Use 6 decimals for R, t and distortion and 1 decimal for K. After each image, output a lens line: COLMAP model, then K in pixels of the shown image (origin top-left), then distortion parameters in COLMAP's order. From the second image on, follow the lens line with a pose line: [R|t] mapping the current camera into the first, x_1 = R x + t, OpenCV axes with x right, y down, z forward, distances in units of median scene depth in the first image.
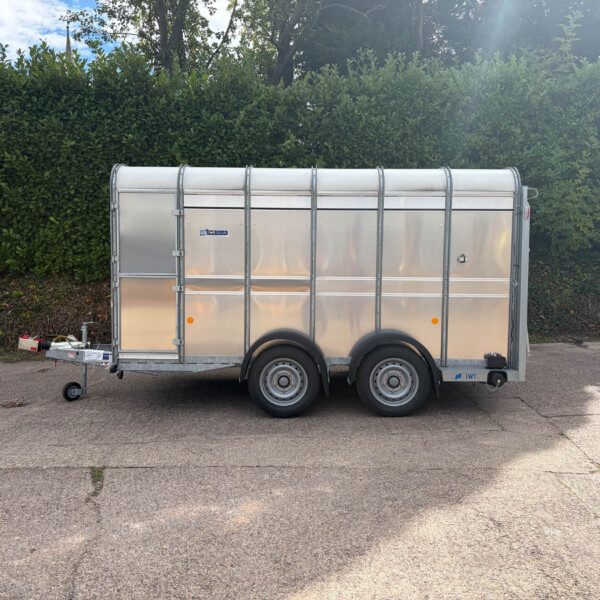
lens RADIAL K [[605.7, 0, 301.3], [0, 605.7, 298.5], [0, 0, 1]] dist [0.020117, 0.000000]
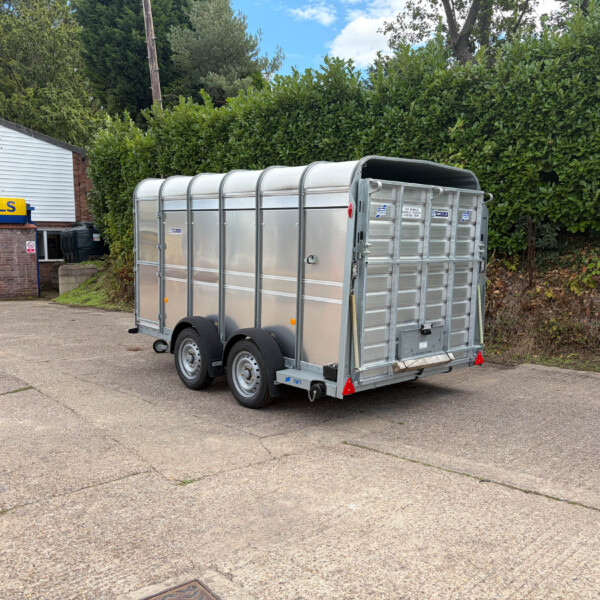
lens RADIAL K [[605.7, 0, 301.2], [0, 605.7, 301.4], [0, 0, 1]] dist [0.020117, 0.000000]
pose [[0.687621, 0.086352, -0.720917, 0.941696], [-0.063923, 0.996247, 0.058361, -0.054429], [0.723251, 0.005953, 0.690560, 0.333453]]
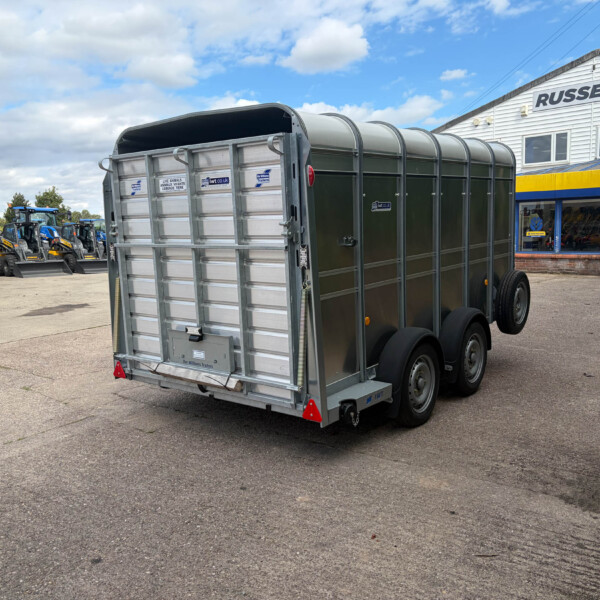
lens RADIAL K [[605.7, 0, 300.6], [0, 605.7, 304.5], [0, 0, 1]] dist [0.020117, 0.000000]
pose [[-0.592643, 0.130060, -0.794896, 0.894009], [-0.027333, 0.983062, 0.181226, -0.142445], [0.805002, 0.129129, -0.579049, 1.702338]]
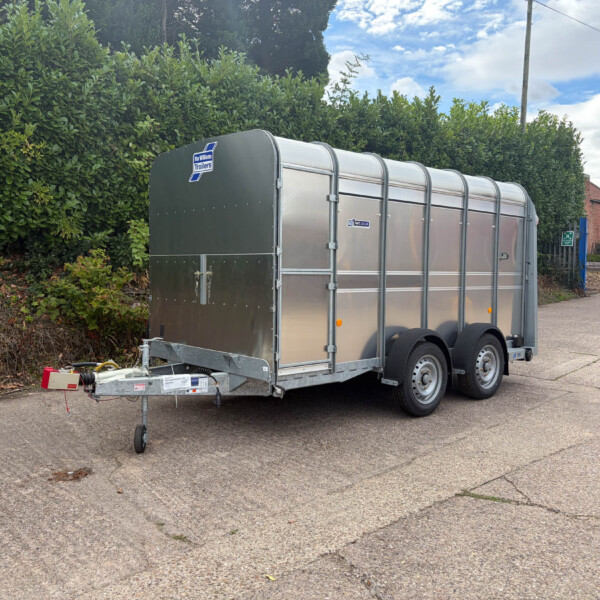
lens RADIAL K [[605.7, 0, 300.1], [0, 605.7, 296.2], [0, 0, 1]] dist [0.020117, 0.000000]
pose [[0.728849, -0.031666, 0.683942, -0.829483], [0.042272, 0.999105, 0.001211, -0.005614], [-0.683368, 0.028029, 0.729536, 0.408761]]
